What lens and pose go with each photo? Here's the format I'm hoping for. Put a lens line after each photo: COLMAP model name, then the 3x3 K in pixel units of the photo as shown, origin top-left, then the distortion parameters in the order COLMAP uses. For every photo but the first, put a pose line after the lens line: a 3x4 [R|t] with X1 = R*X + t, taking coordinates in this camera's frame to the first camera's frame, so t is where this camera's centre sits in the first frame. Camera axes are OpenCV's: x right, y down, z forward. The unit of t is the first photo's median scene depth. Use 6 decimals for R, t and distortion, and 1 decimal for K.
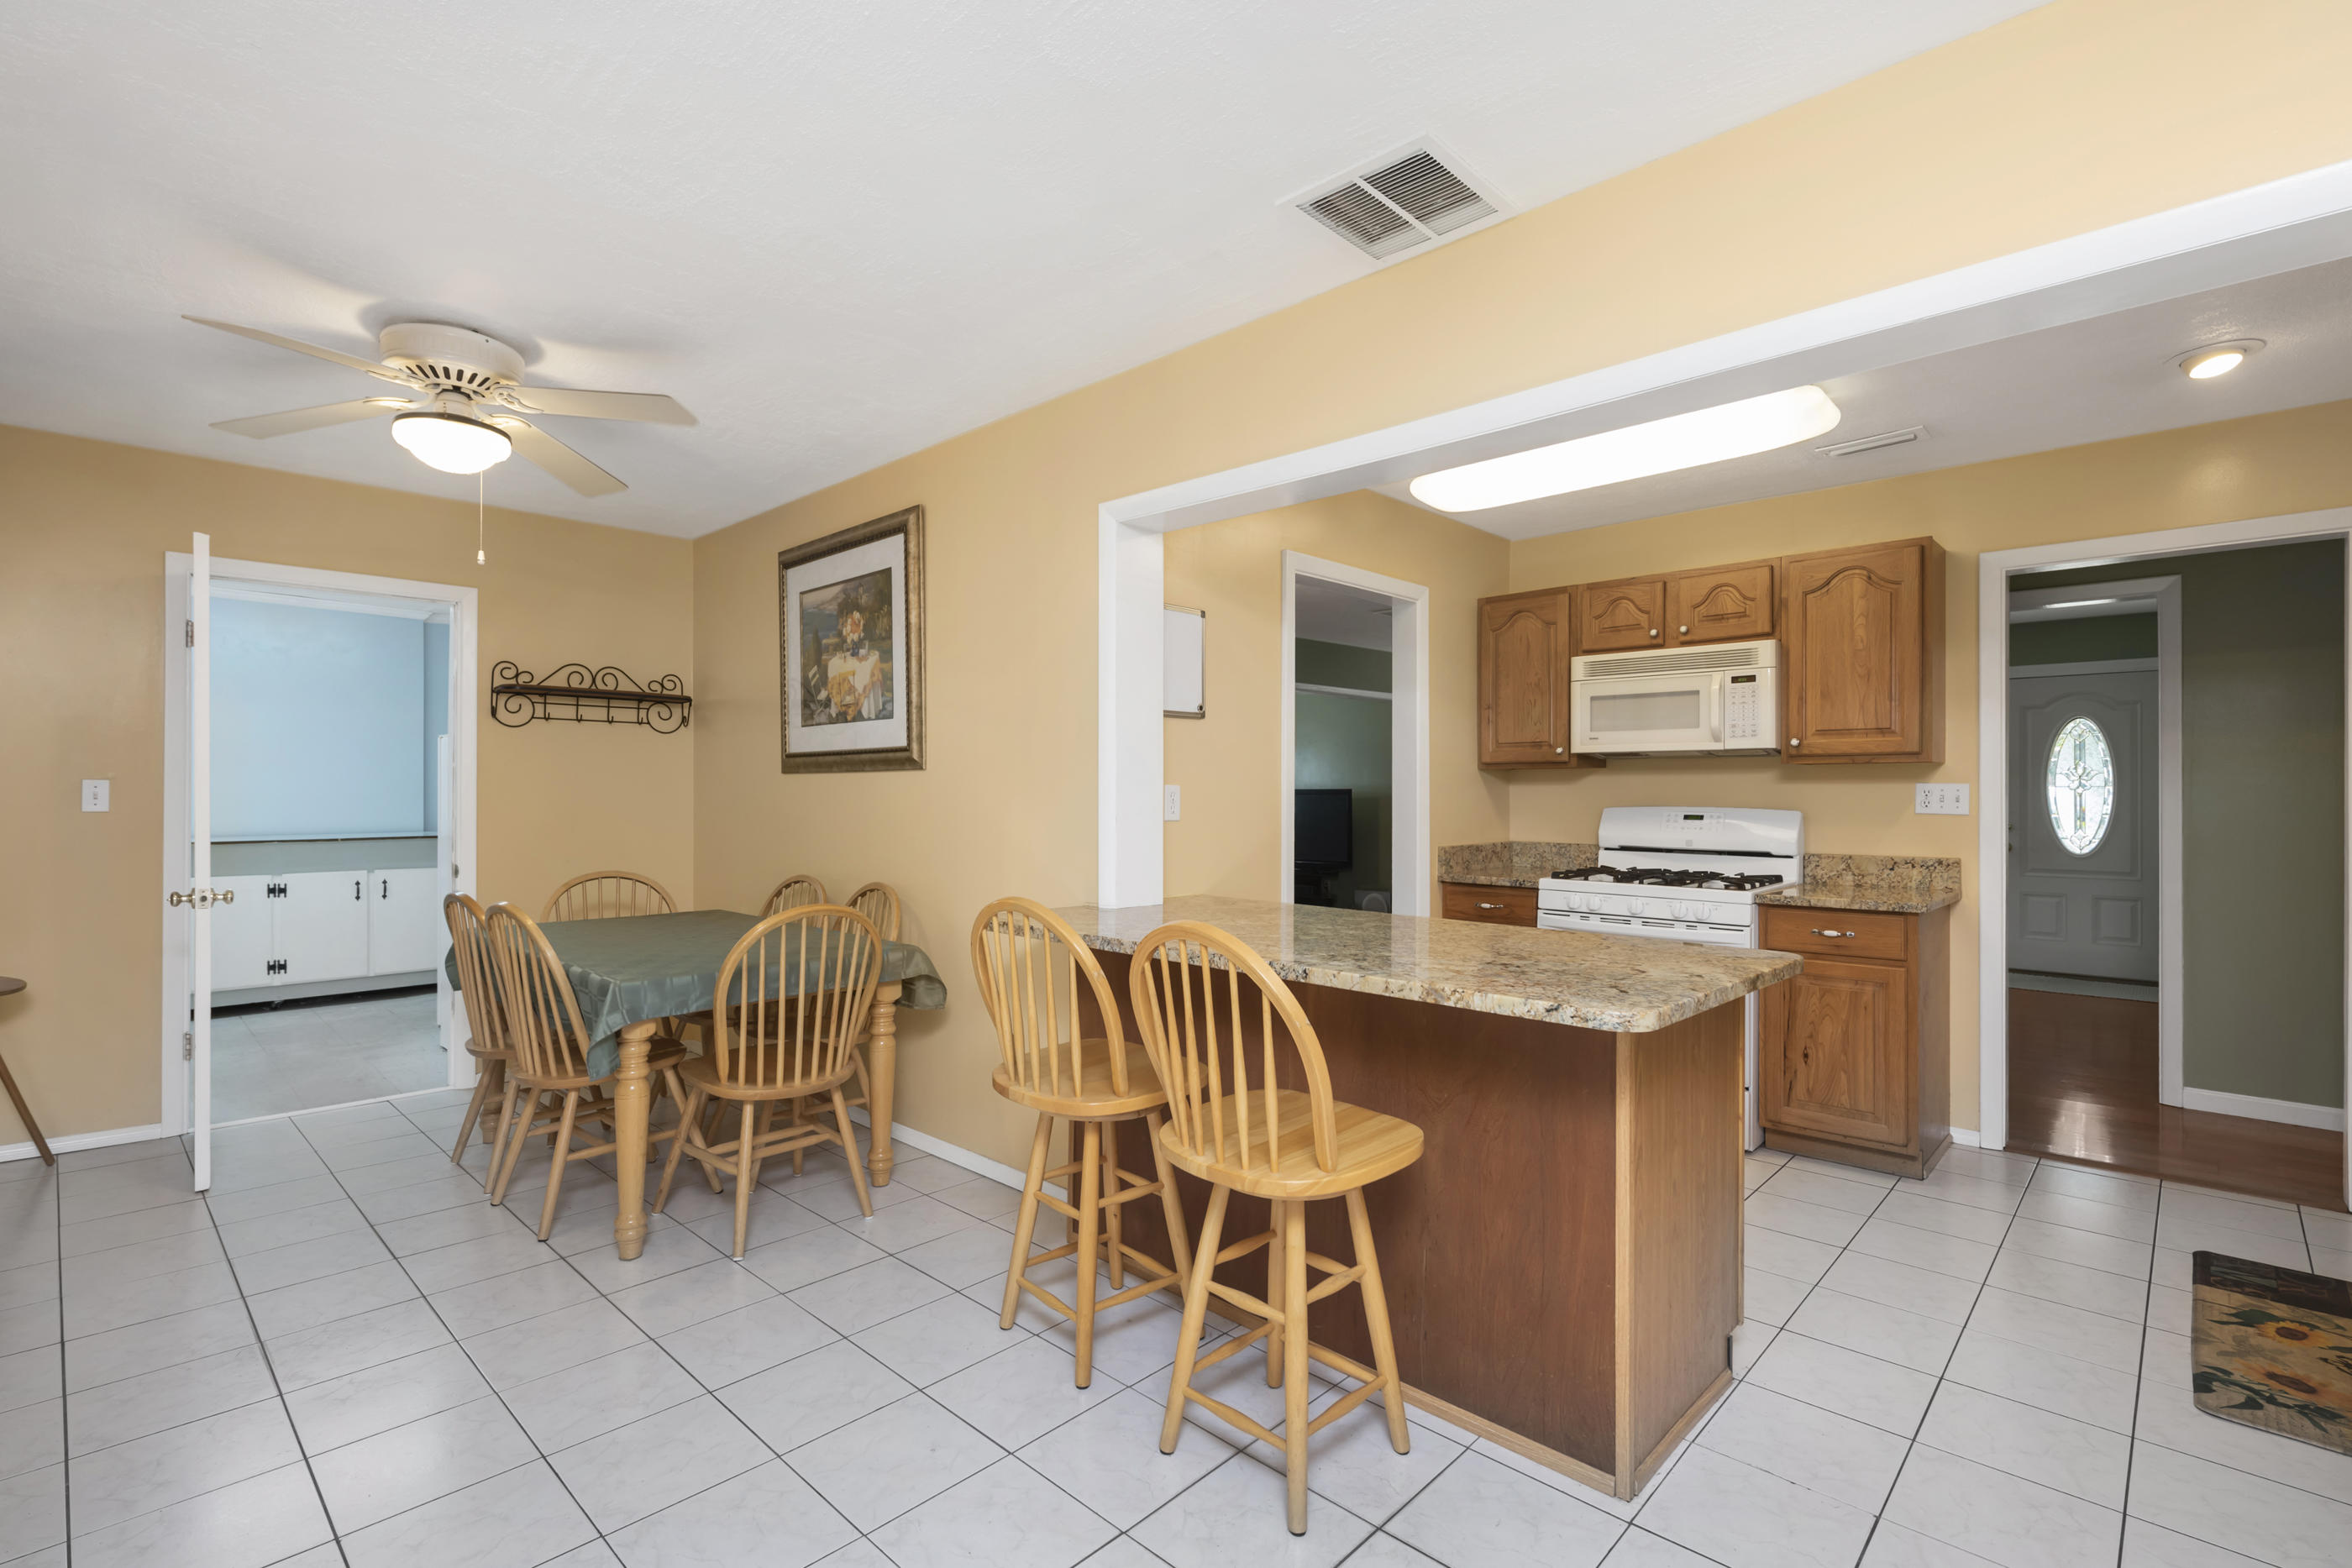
lens RADIAL K [[1082.3, 0, 1184.2], [0, 1082.3, 788.3], [0, 0, 1]] dist [0.000256, -0.001644]
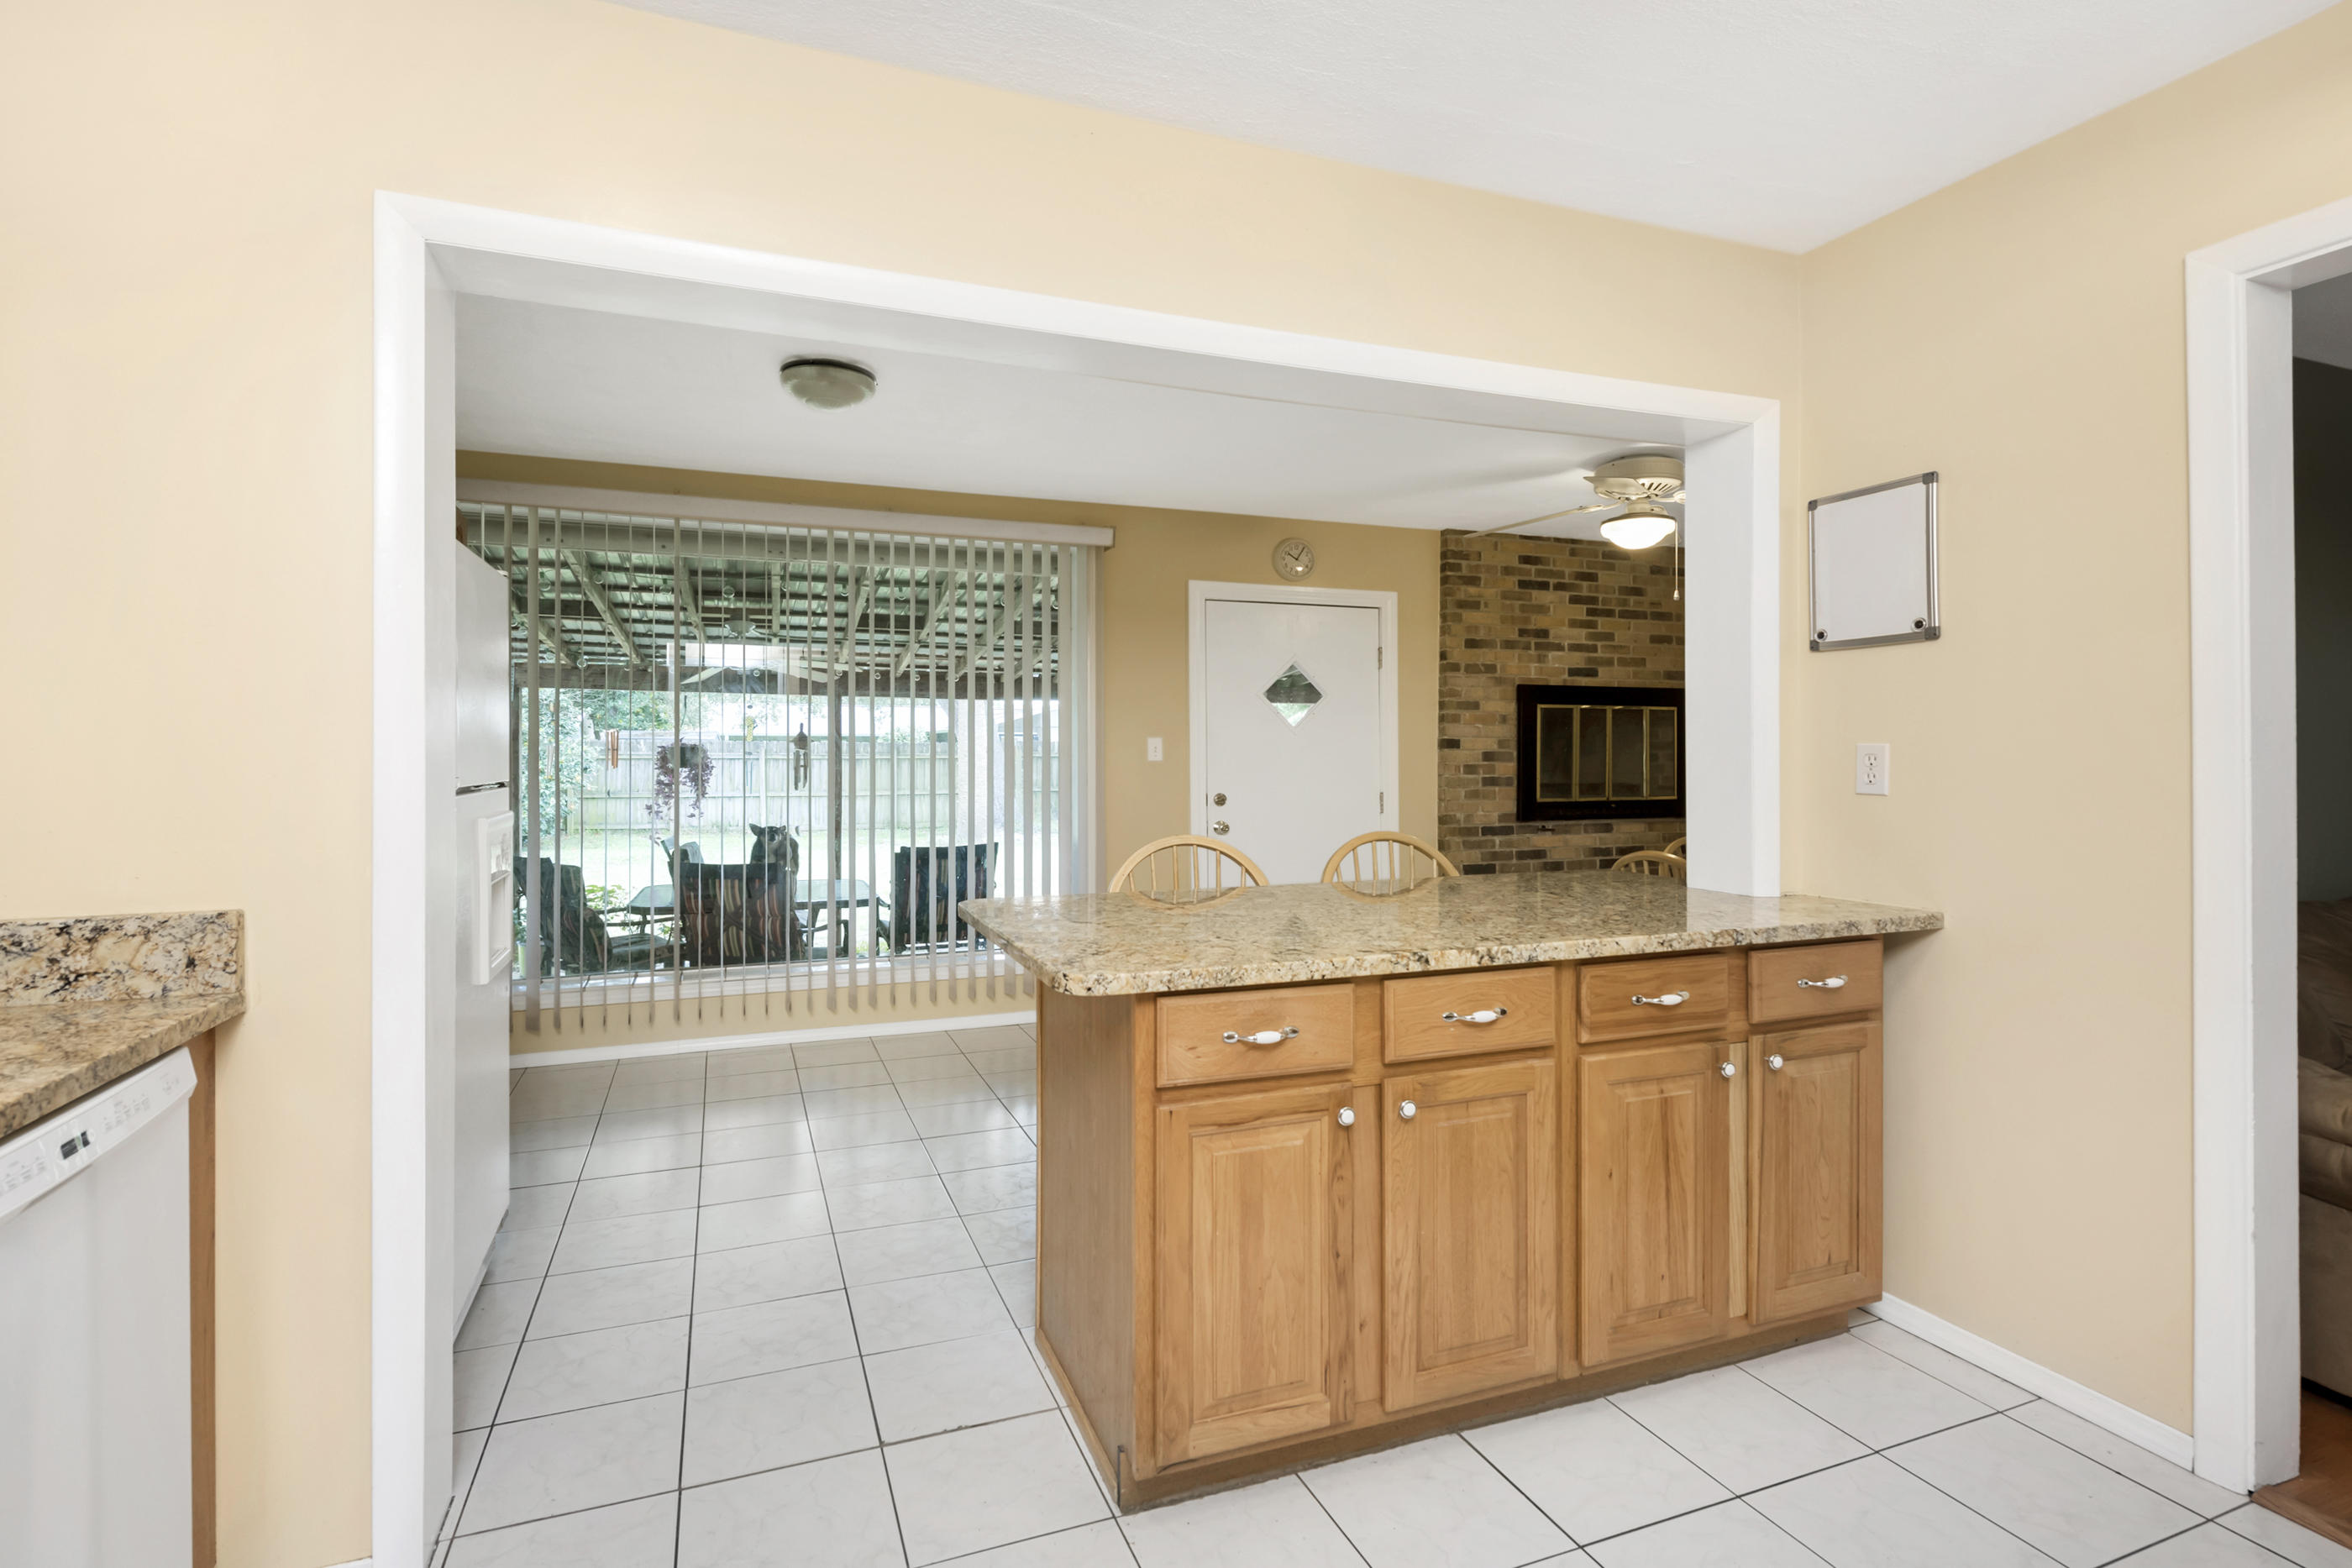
lens RADIAL K [[1074.6, 0, 1177.3], [0, 1074.6, 753.5], [0, 0, 1]] dist [0.000177, -0.000266]
pose [[-0.439275, -0.008428, -0.898313, 0.766672], [-0.002005, 0.999963, -0.008401, 0.009174], [0.898350, -0.001889, -0.439276, 0.858153]]
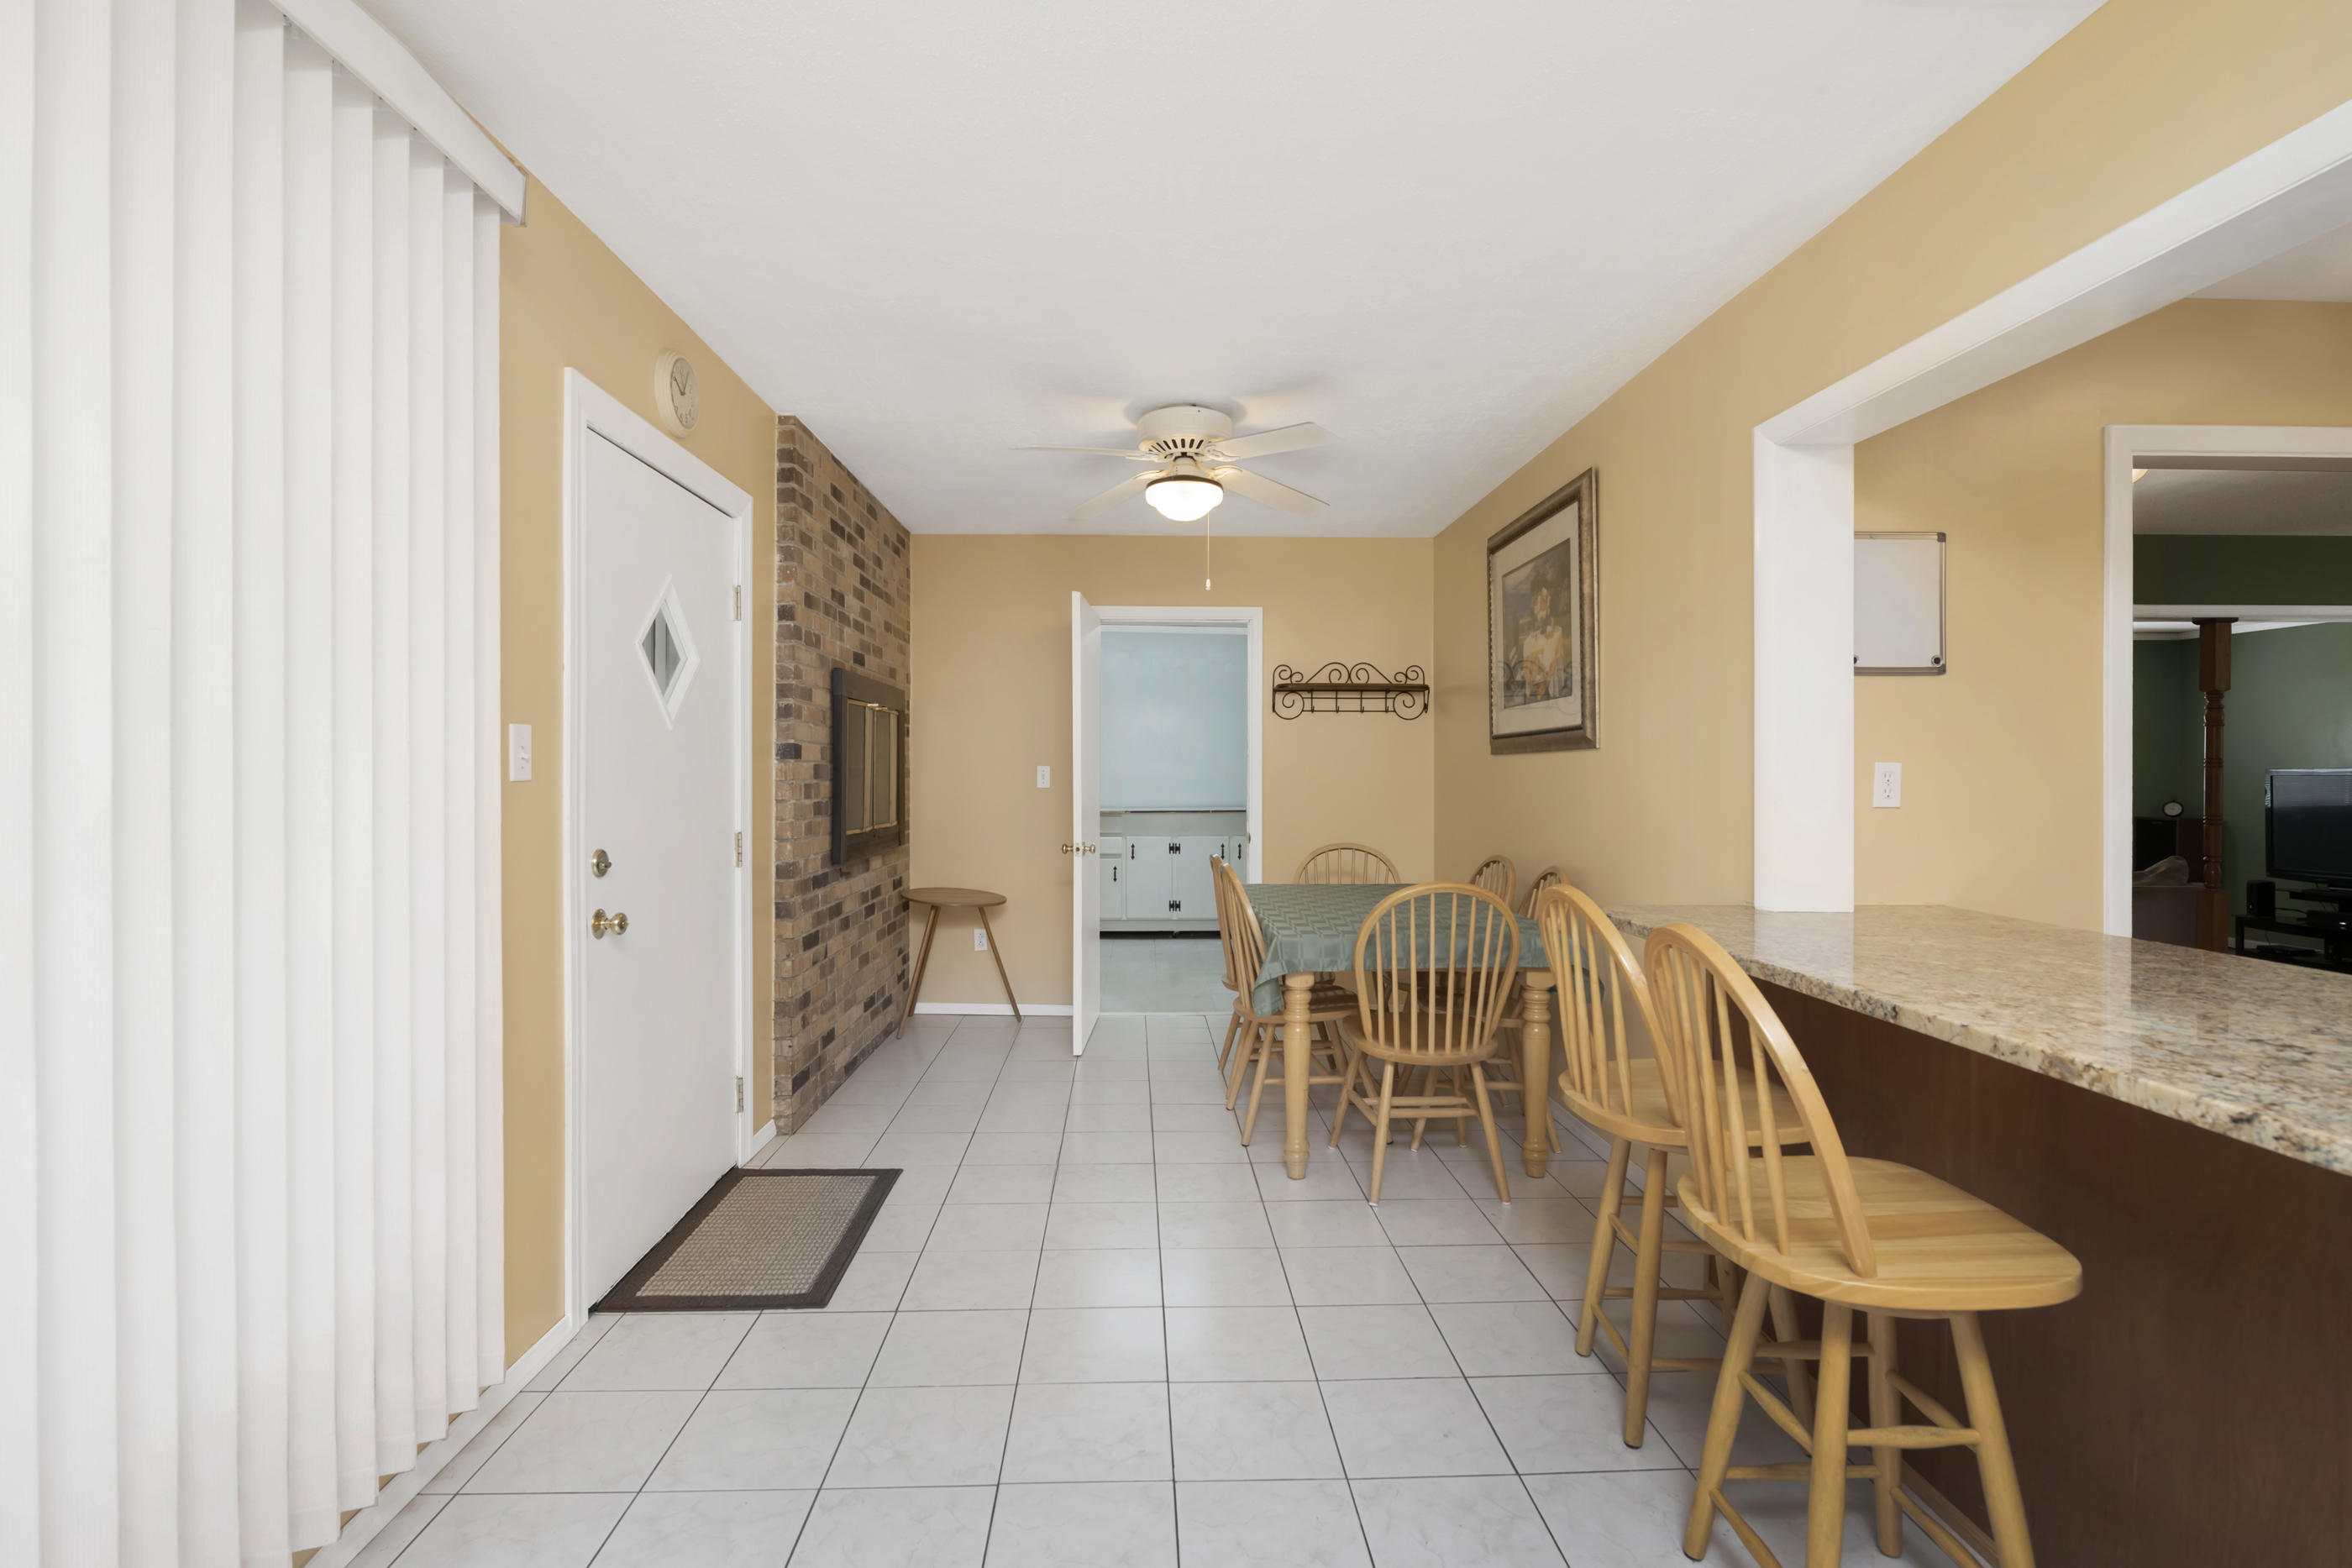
lens RADIAL K [[1095.3, 0, 1172.8], [0, 1095.3, 771.7], [0, 0, 1]] dist [0.003011, -0.000634]
pose [[0.707306, -0.004317, -0.706894, 0.176125], [0.004510, 0.999989, -0.001594, 0.002915], [0.706893, -0.002061, 0.707318, 0.067078]]
